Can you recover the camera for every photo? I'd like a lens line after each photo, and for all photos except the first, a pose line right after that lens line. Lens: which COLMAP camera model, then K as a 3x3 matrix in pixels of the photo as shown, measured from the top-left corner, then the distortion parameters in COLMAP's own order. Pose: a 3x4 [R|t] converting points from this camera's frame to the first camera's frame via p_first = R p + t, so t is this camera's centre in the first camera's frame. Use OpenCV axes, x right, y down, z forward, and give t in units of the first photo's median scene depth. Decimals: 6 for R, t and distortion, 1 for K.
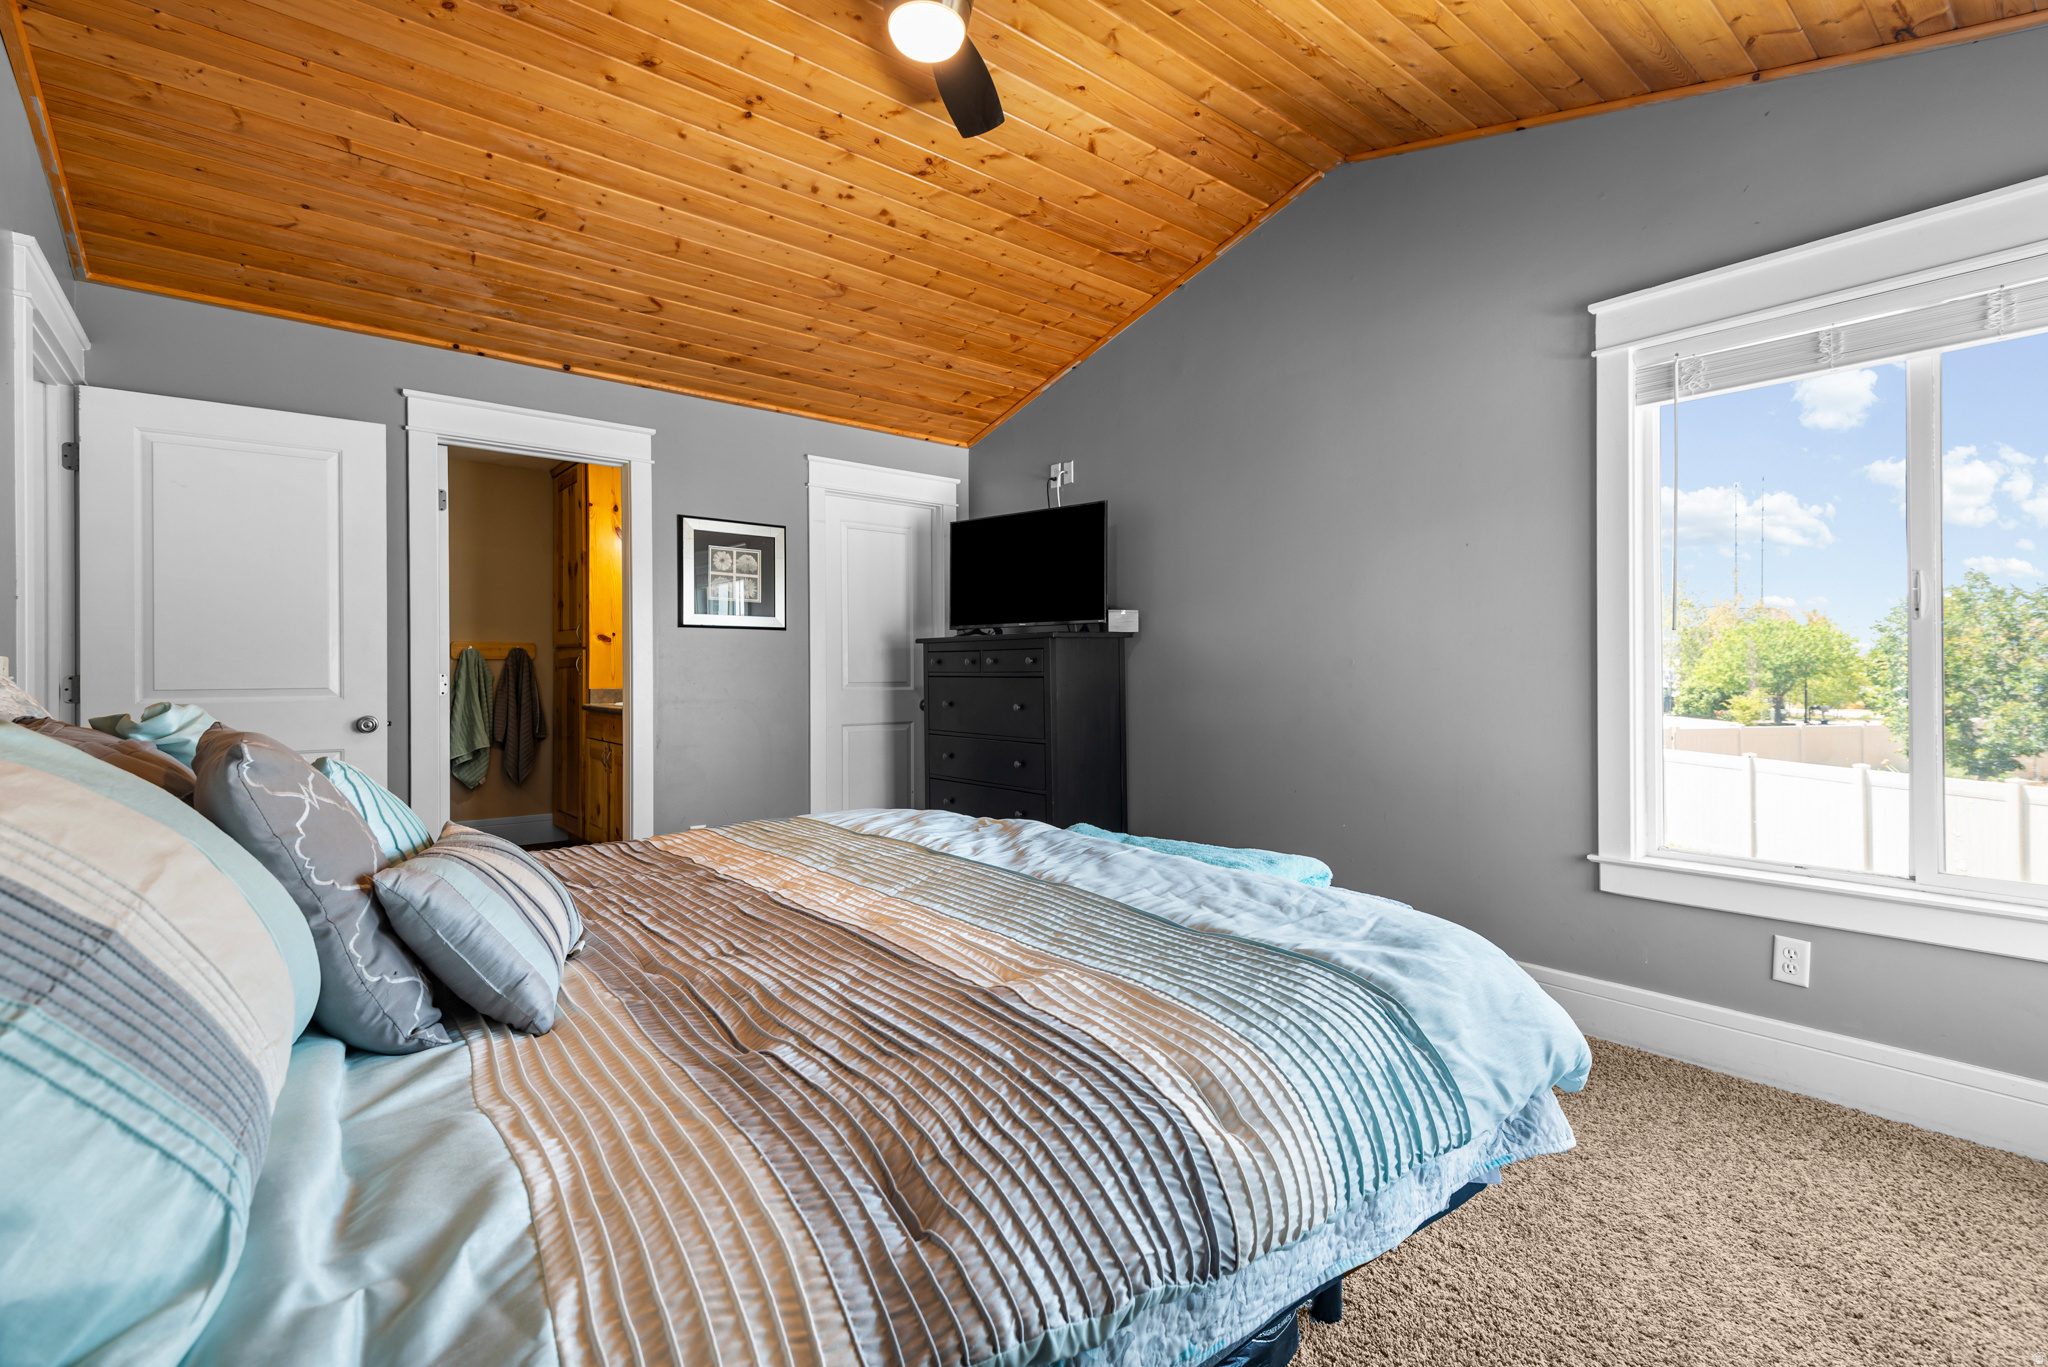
lens RADIAL K [[929.3, 0, 1027.5], [0, 929.3, 673.8], [0, 0, 1]] dist [0.002078, 0.000187]
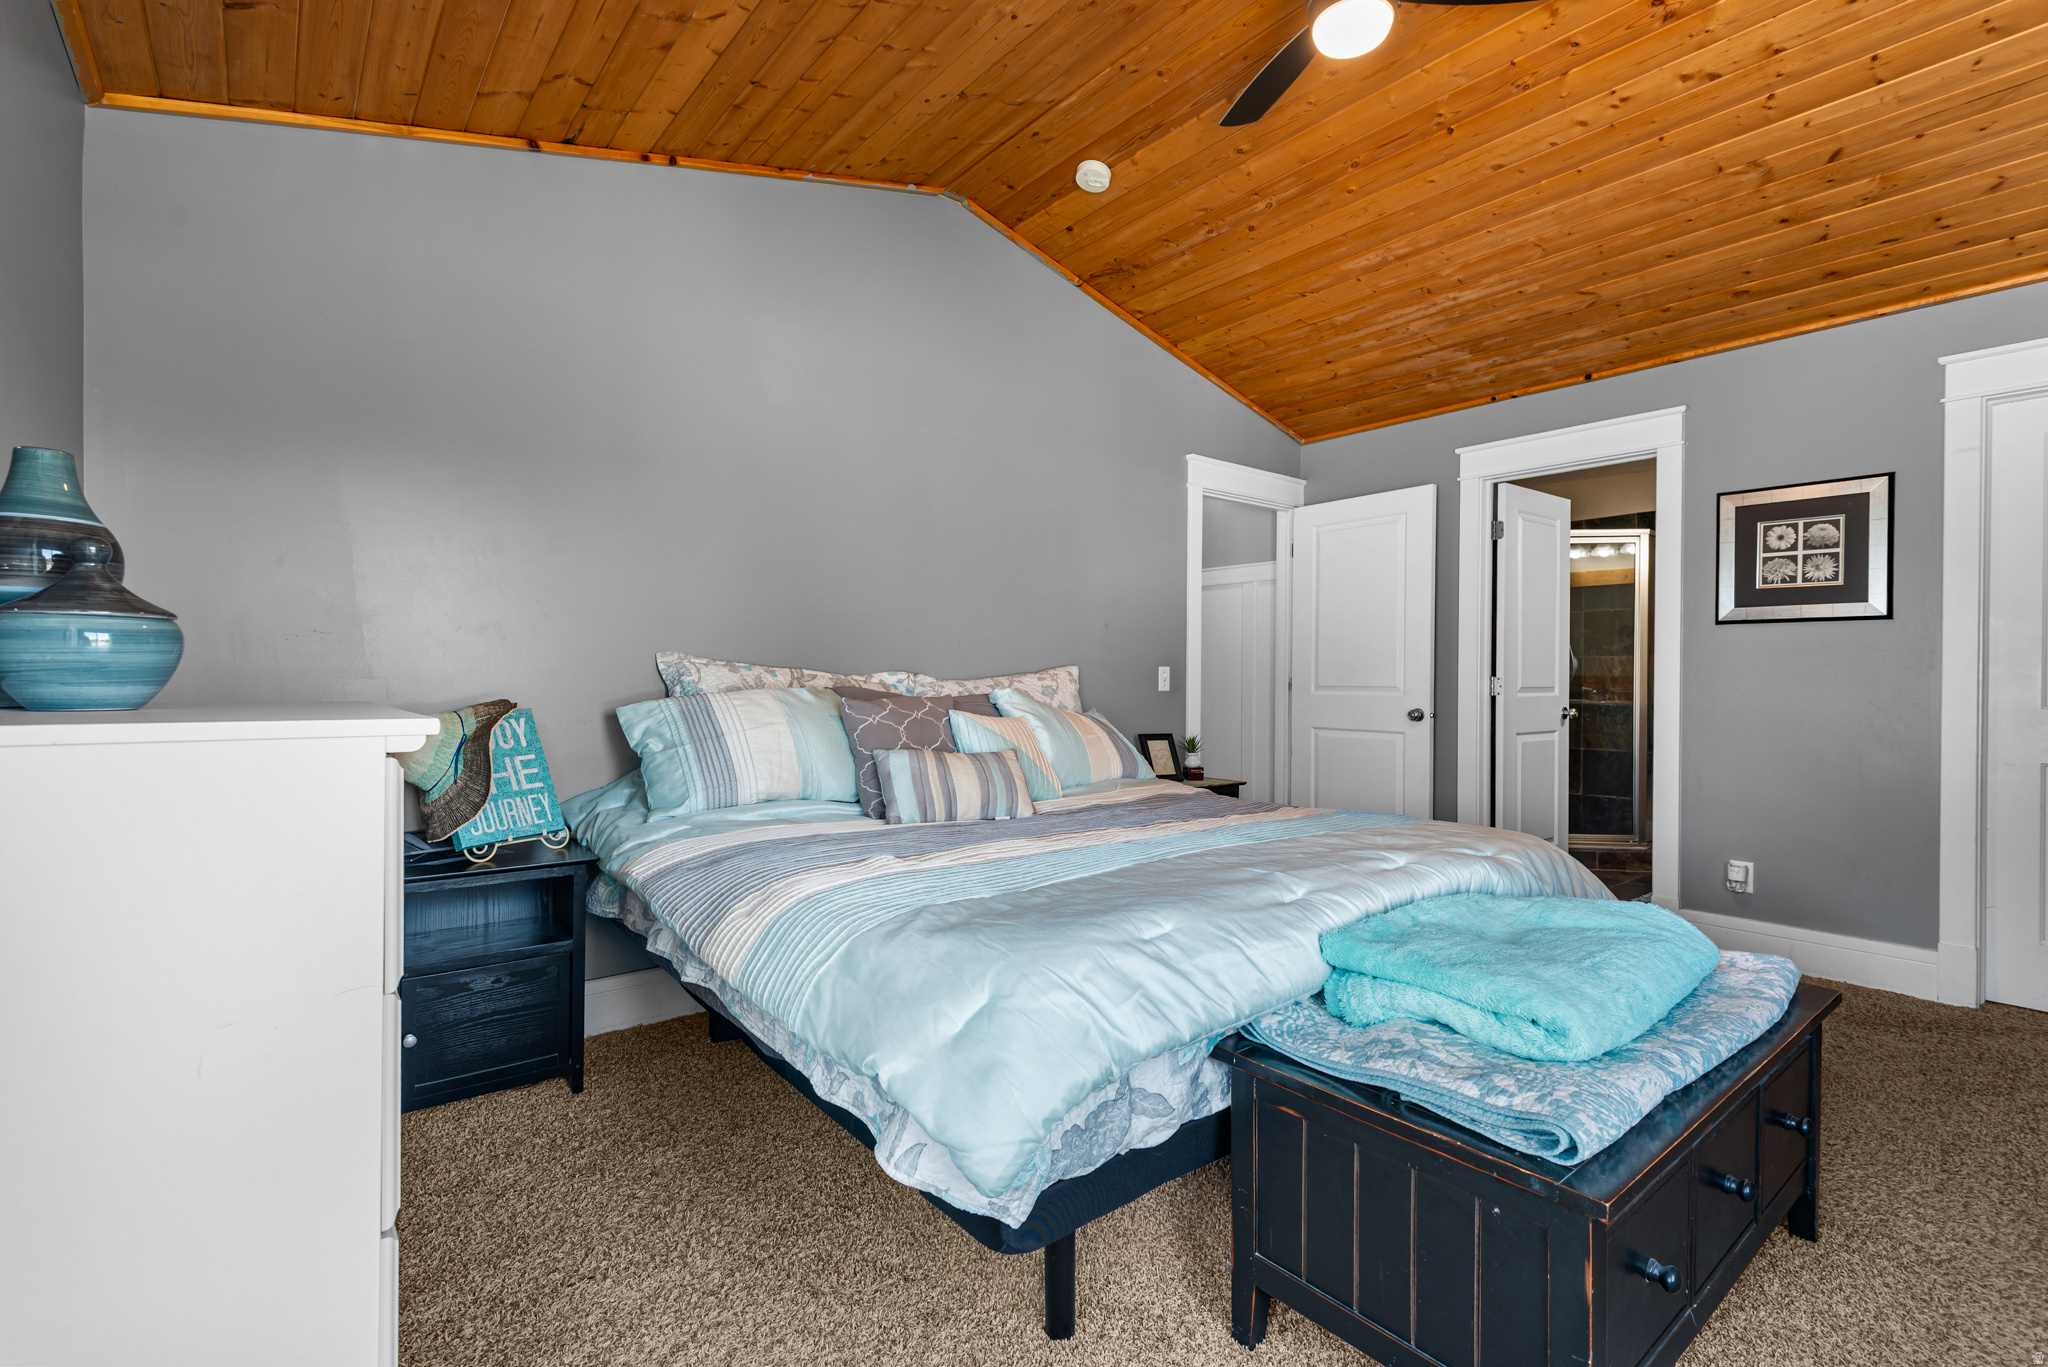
lens RADIAL K [[929.3, 0, 1028.5], [0, 929.3, 682.8], [0, 0, 1]] dist [0.002078, 0.000187]
pose [[-0.005073, 0.007907, -0.999956, 0.543760], [-0.006135, 0.999950, 0.007938, 0.001323], [0.999968, 0.006175, -0.005024, 0.401604]]
